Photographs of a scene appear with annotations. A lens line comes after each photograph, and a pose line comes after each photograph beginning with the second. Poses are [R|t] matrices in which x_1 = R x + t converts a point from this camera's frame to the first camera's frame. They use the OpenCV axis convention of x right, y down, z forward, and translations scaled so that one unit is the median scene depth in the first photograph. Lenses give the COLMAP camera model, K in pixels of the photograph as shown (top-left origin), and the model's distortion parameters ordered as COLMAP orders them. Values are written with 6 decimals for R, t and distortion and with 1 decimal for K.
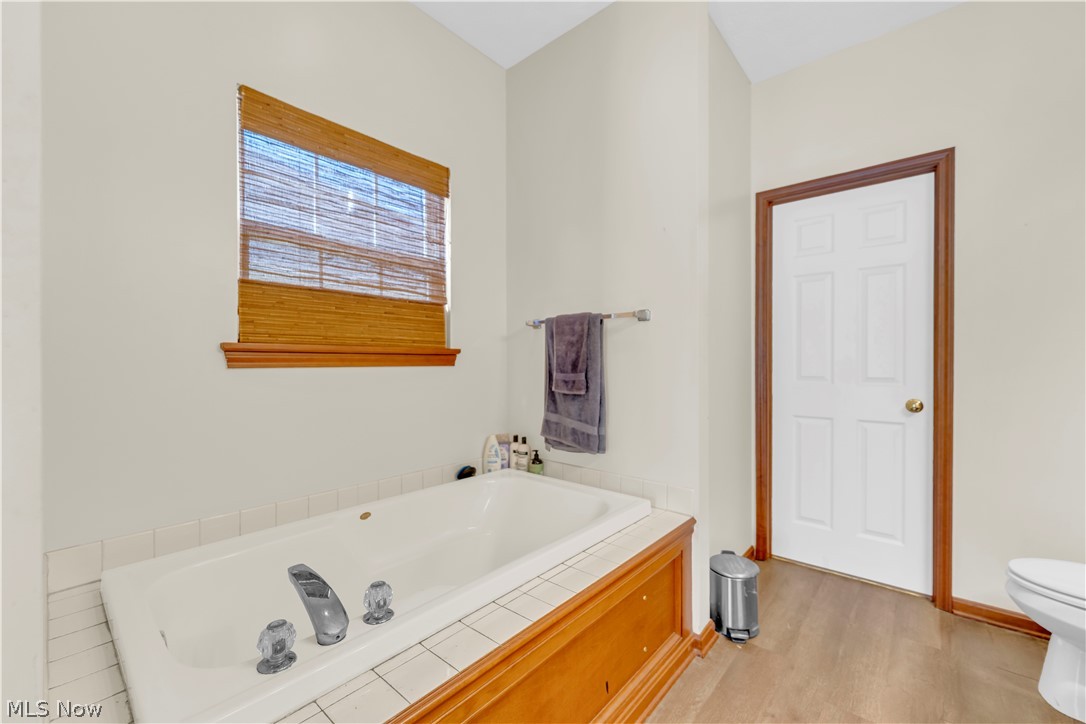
lens RADIAL K [[441.6, 0, 541.2], [0, 441.6, 361.4], [0, 0, 1]] dist [-0.003057, 0.001233]
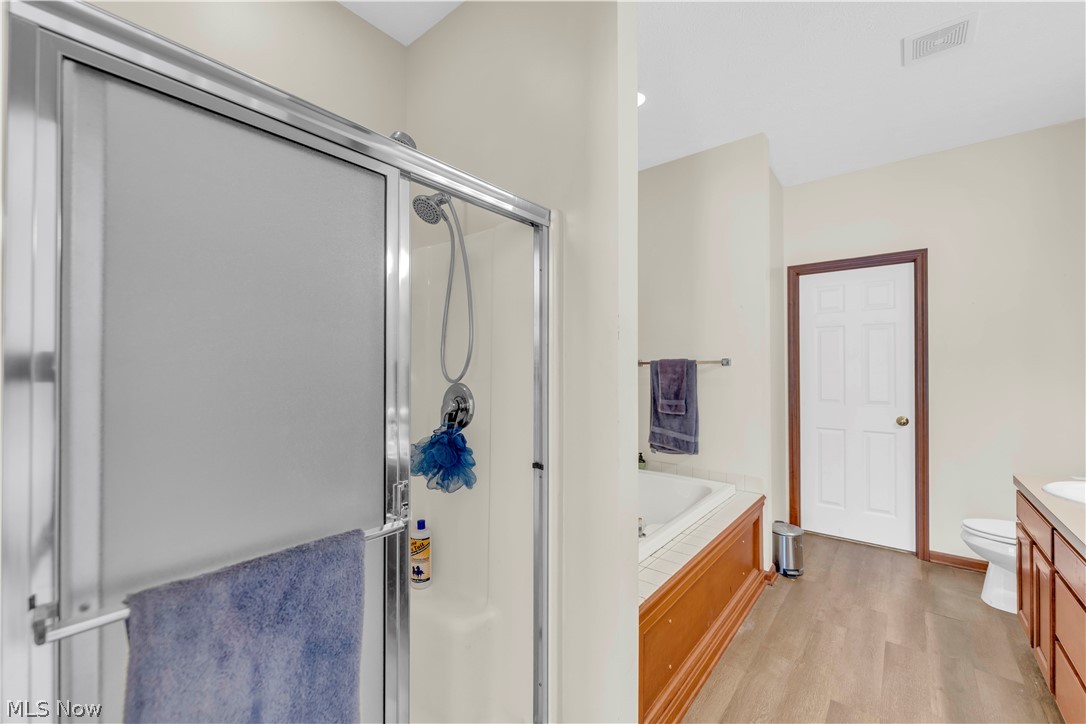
lens RADIAL K [[441.6, 0, 538.2], [0, 441.6, 363.7], [0, 0, 1]] dist [-0.003057, 0.001233]
pose [[0.999743, 0.000109, 0.022679, -0.402932], [0.000191, 0.999913, -0.013197, -0.072241], [-0.022679, 0.013198, 0.999656, -0.445944]]
